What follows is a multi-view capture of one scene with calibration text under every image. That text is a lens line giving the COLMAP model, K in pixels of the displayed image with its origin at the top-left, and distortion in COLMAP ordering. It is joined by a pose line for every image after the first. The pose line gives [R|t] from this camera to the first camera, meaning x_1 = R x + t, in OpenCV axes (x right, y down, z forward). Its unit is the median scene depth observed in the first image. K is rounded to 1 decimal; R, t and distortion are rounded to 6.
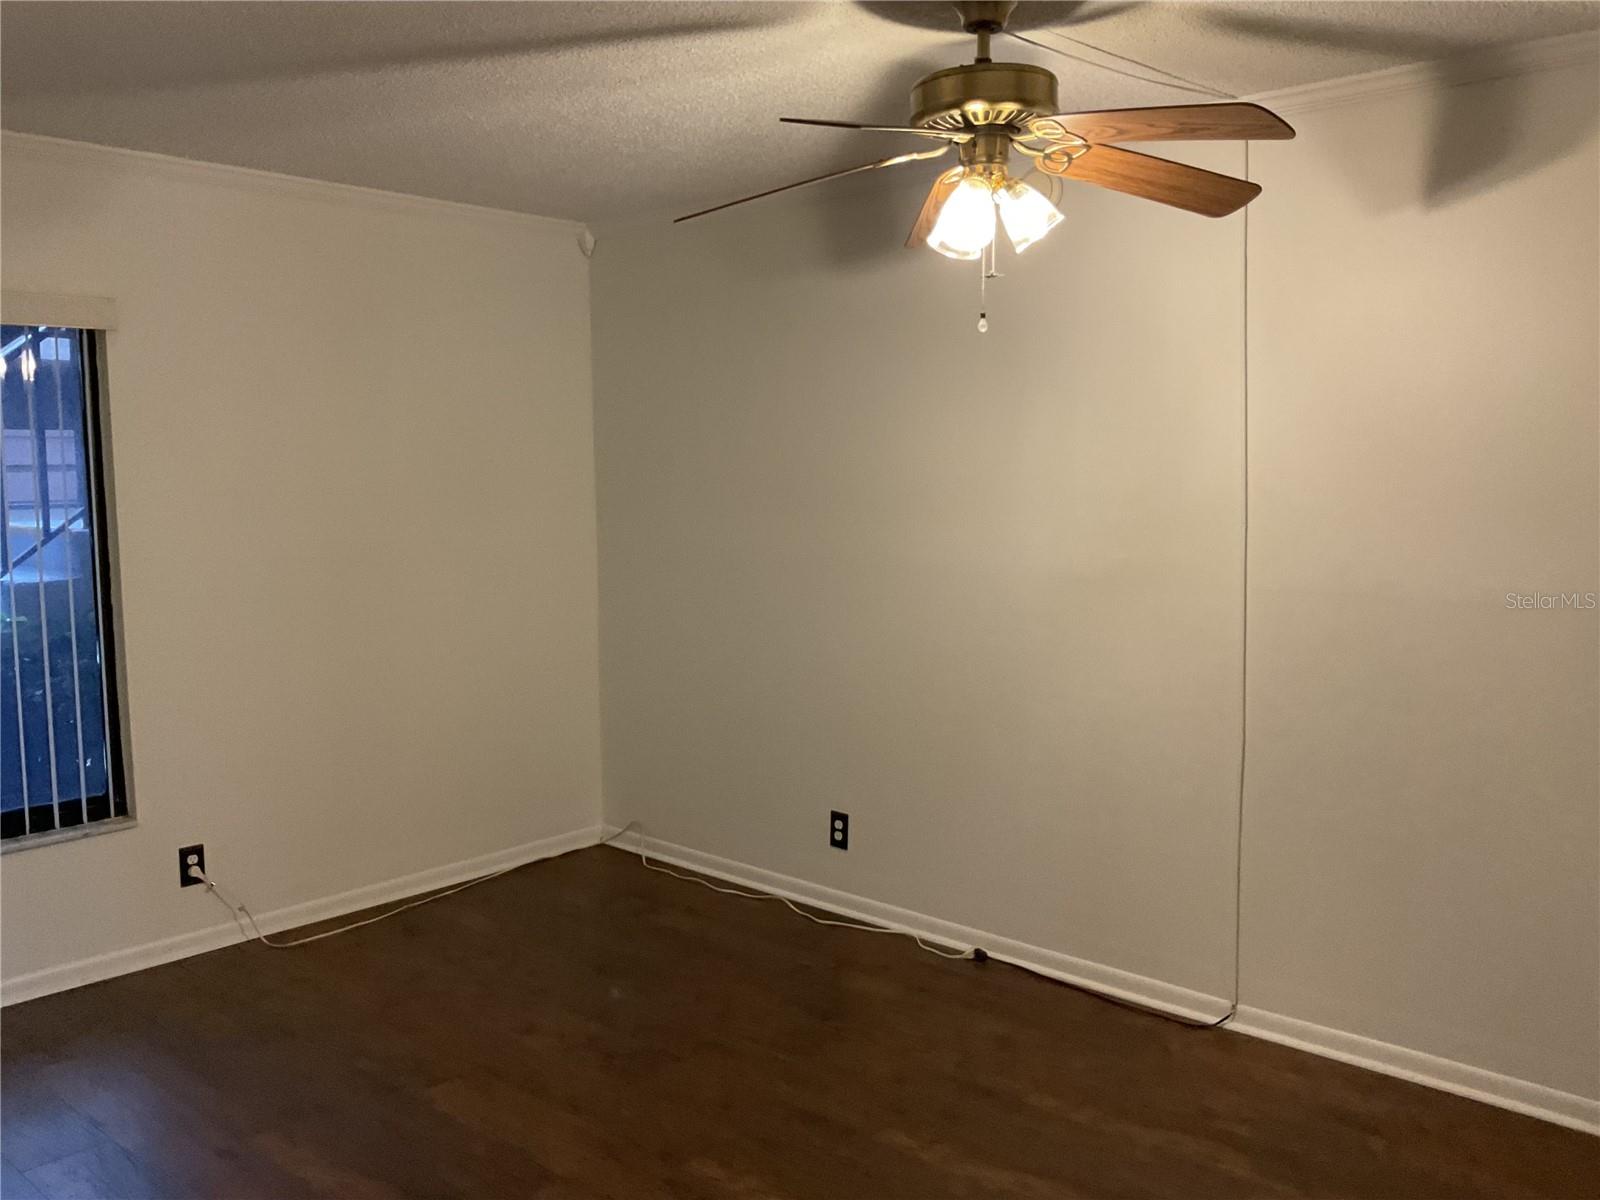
lens RADIAL K [[1329.9, 0, 800.0], [0, 1329.9, 600.0], [0, 0, 1]] dist [0.109209, -0.228212]
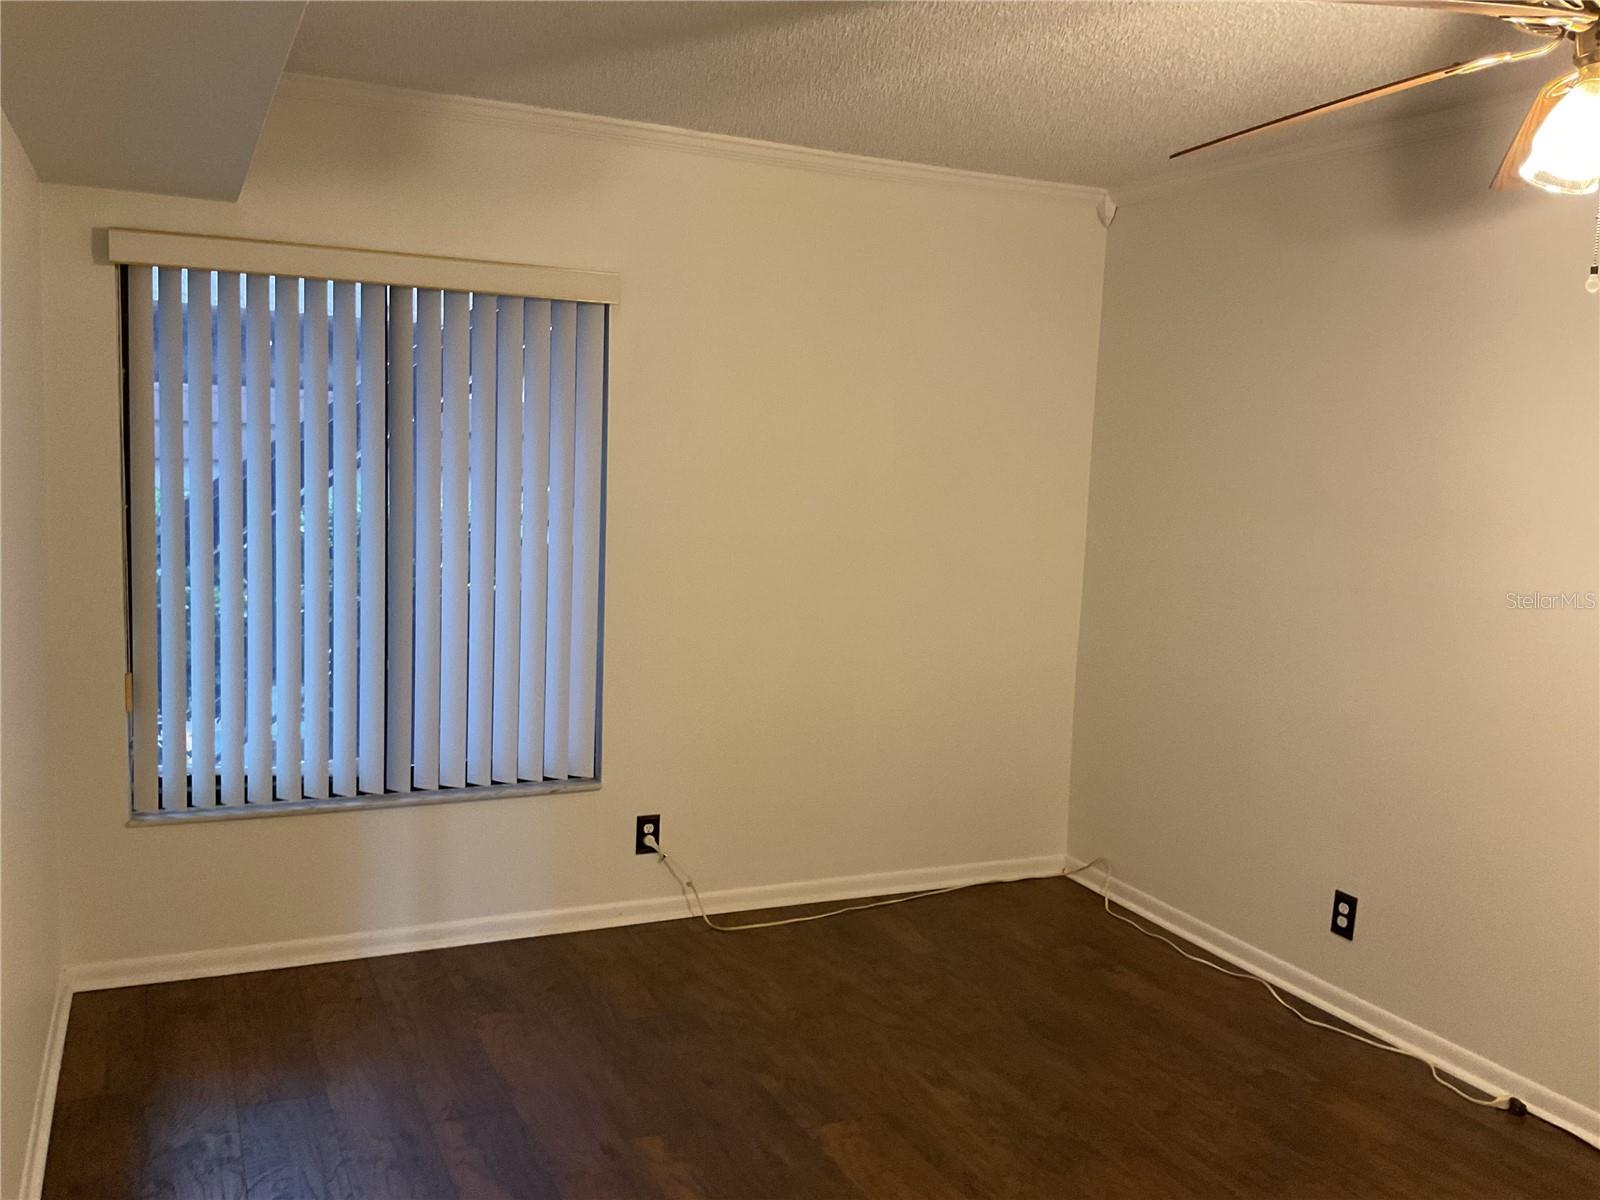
lens RADIAL K [[1342.5, 0, 794.0], [0, 1342.5, 603.3], [0, 0, 1]] dist [0.091258, -0.156170]
pose [[0.920022, 0.090581, -0.381254, 0.021009], [-0.087915, 0.995828, 0.024442, -0.010407], [0.381877, 0.011030, 0.924147, 0.100711]]
